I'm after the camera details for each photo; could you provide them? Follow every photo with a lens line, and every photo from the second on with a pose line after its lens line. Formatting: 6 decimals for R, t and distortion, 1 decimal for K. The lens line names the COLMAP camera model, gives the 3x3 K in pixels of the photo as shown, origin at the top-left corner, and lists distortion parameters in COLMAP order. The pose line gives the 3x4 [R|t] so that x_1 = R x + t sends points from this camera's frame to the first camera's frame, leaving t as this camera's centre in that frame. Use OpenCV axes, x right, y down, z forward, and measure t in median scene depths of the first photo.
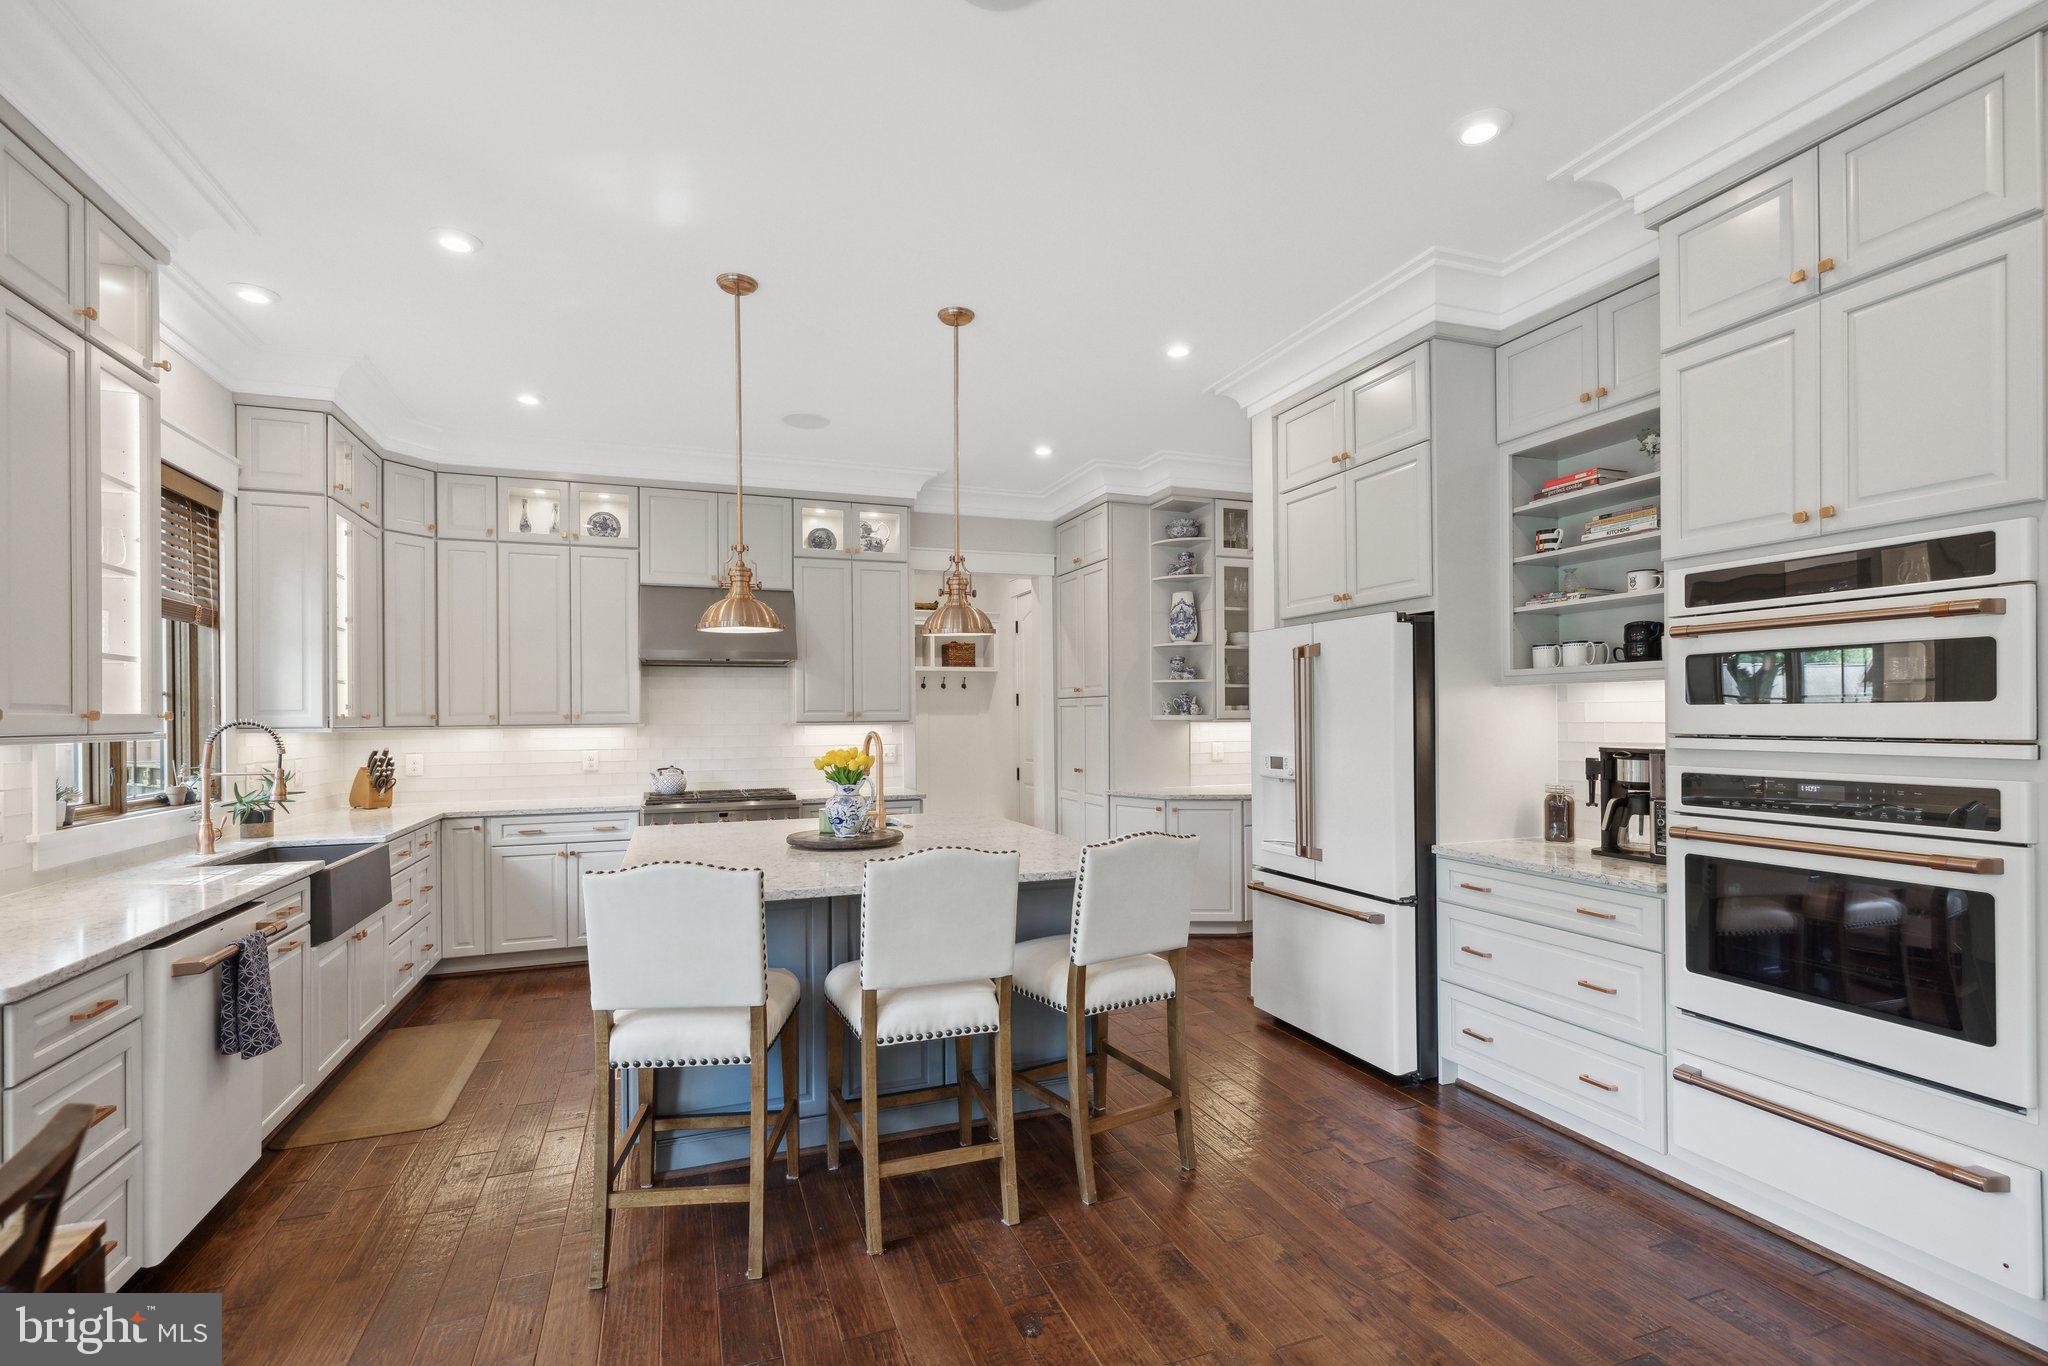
lens RADIAL K [[890.6, 0, 1010.2], [0, 890.6, 721.1], [0, 0, 1]] dist [-0.000653, 0.000339]
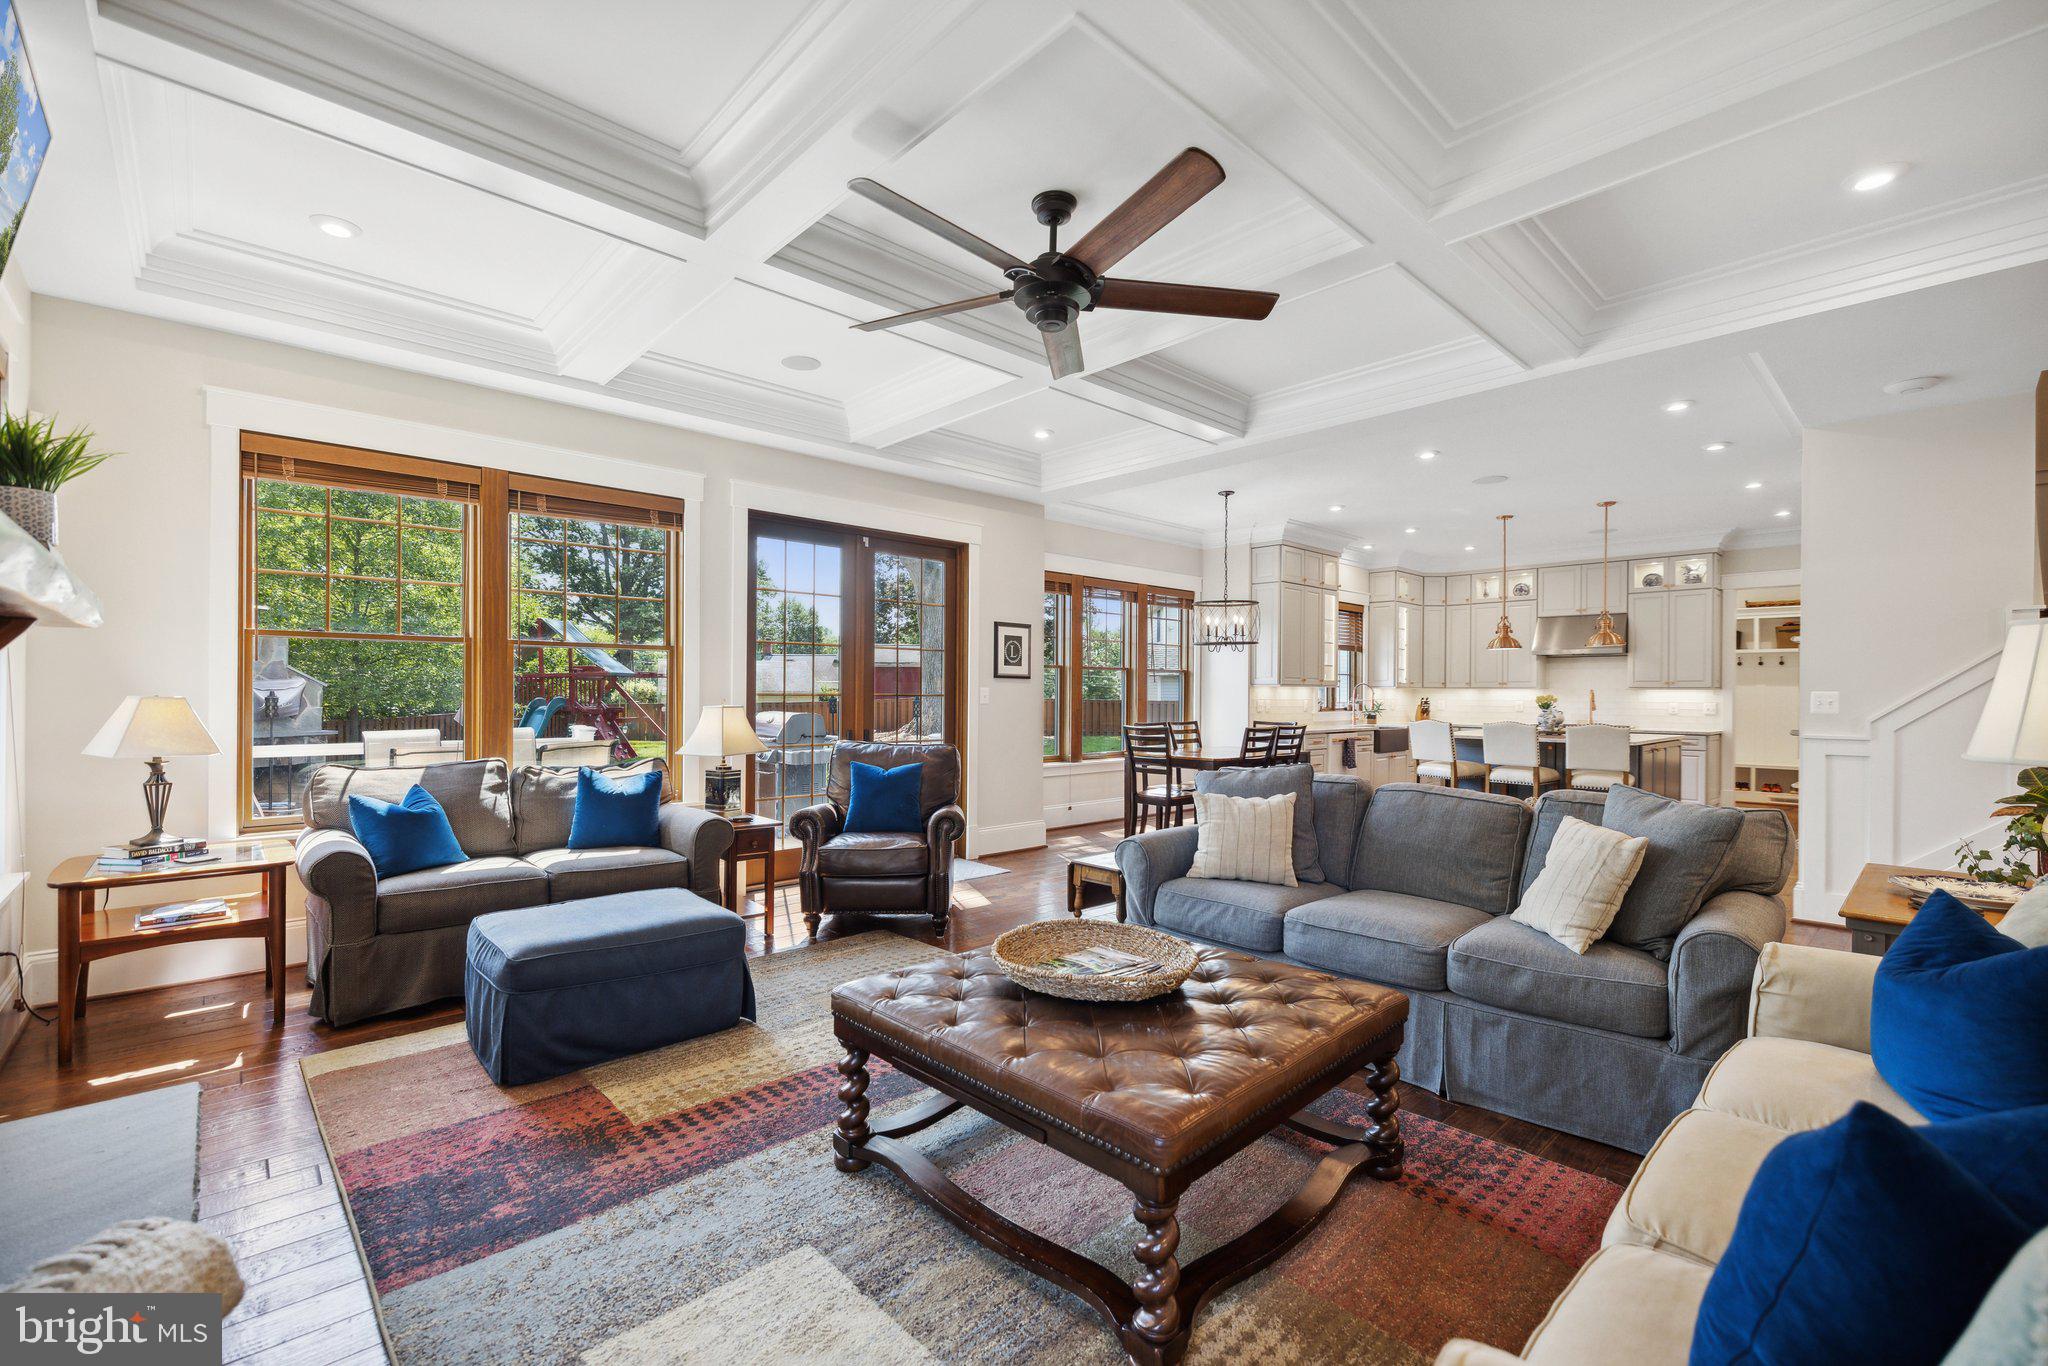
lens RADIAL K [[890.6, 0, 1011.0], [0, 890.6, 695.8], [0, 0, 1]] dist [-0.000653, 0.000339]
pose [[0.377092, 0.014681, -0.926060, 1.251100], [-0.016456, 0.999823, 0.009149, 0.028171], [0.926030, 0.011790, 0.377266, -1.063821]]
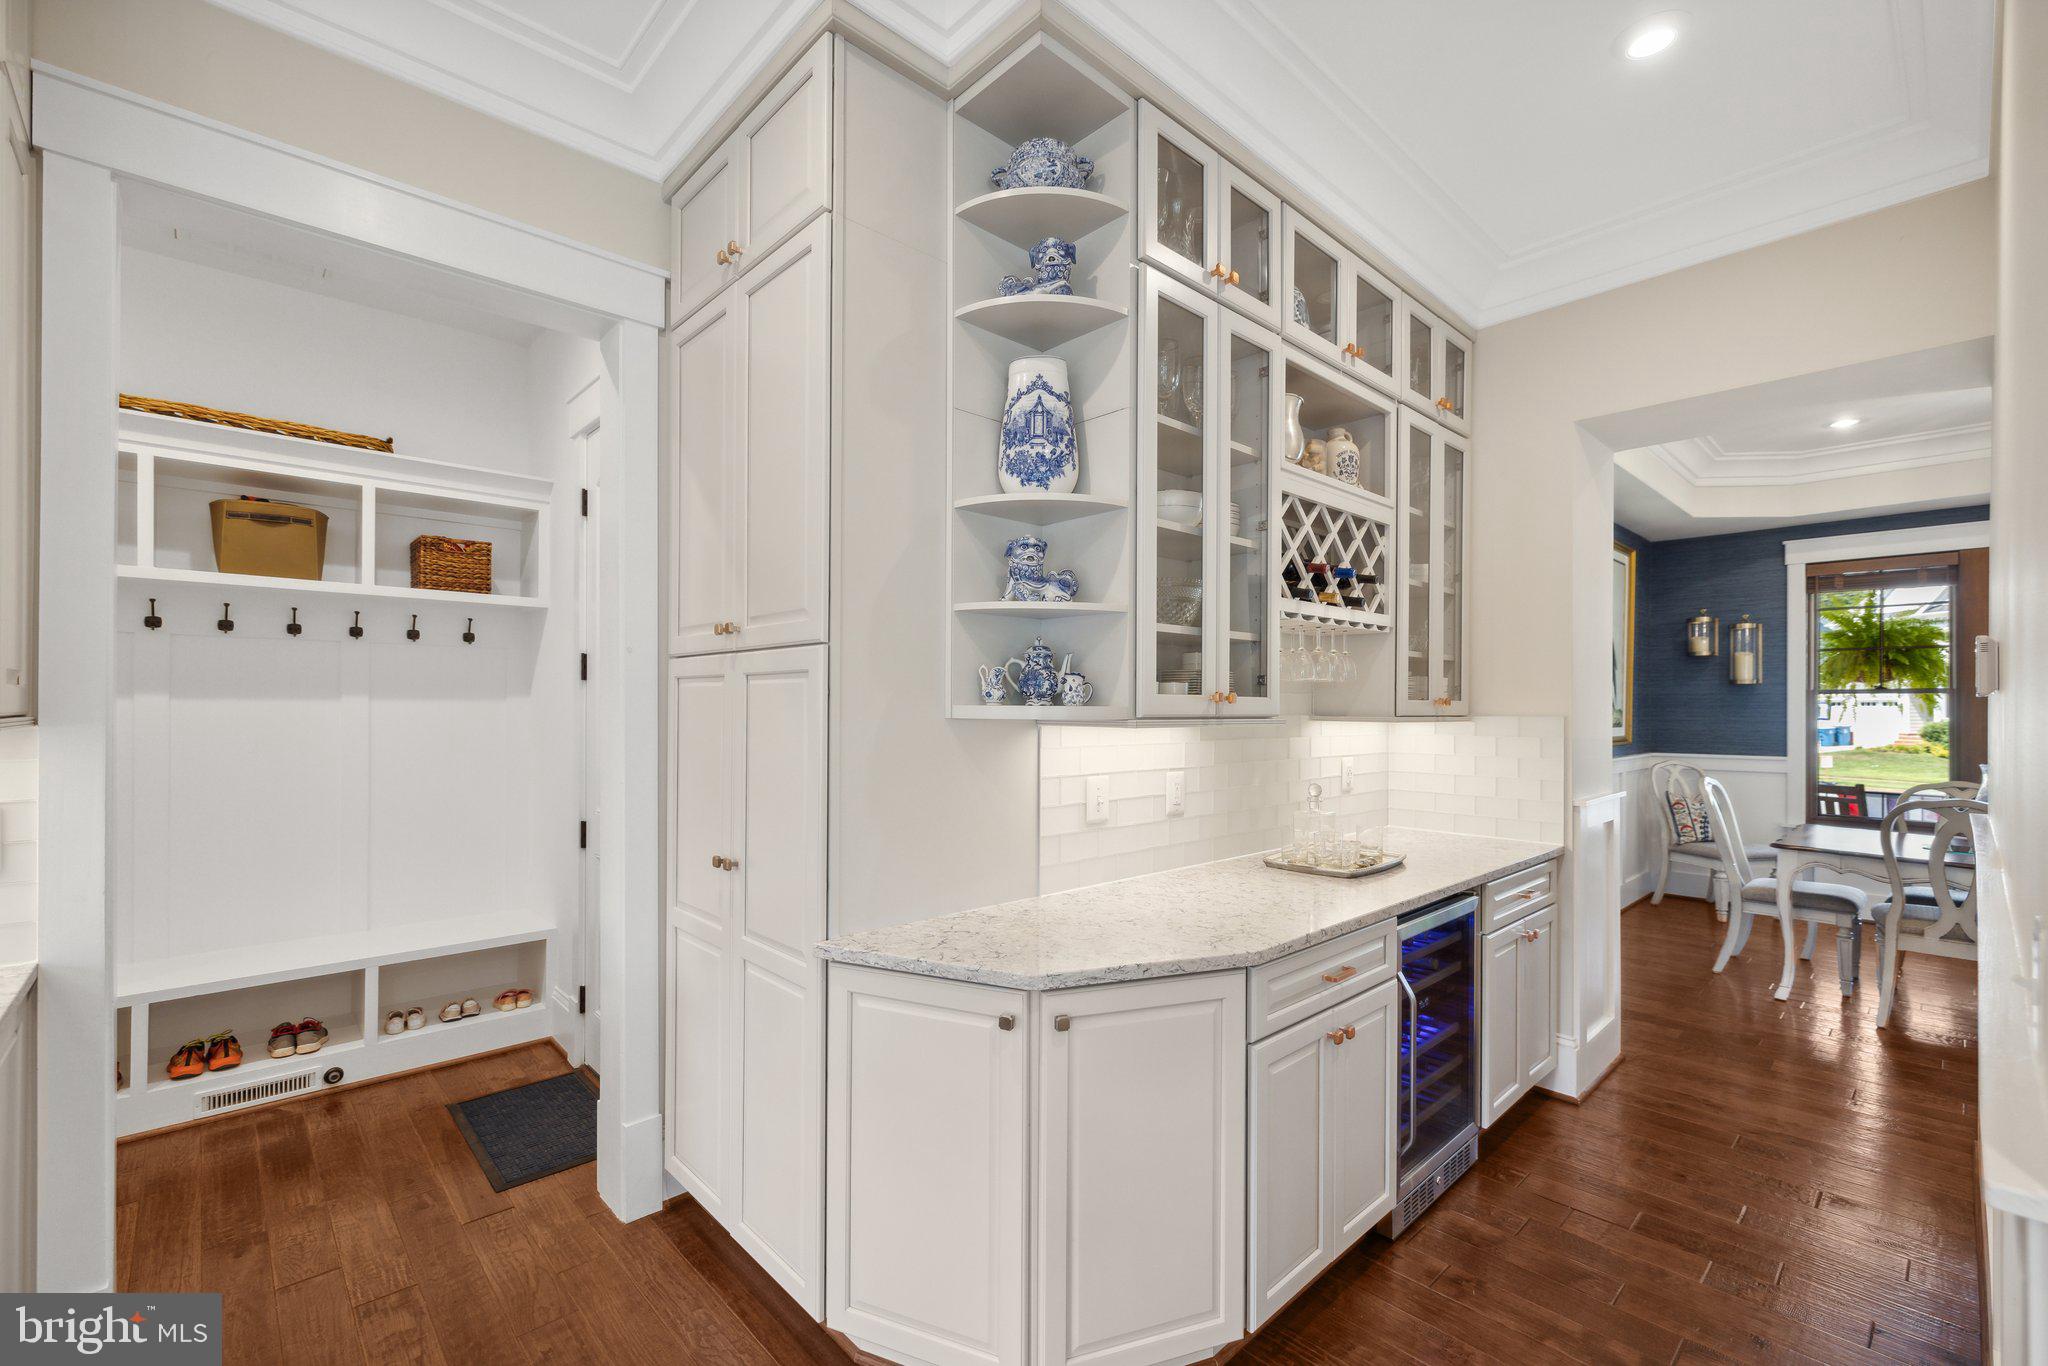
lens RADIAL K [[890.6, 0, 1021.5], [0, 890.6, 696.5], [0, 0, 1]] dist [-0.000653, 0.000339]
pose [[0.924209, 0.015457, 0.381573, 0.074692], [-0.008738, 0.999775, -0.019337, -0.004977], [-0.381786, 0.014537, 0.924136, 0.944389]]
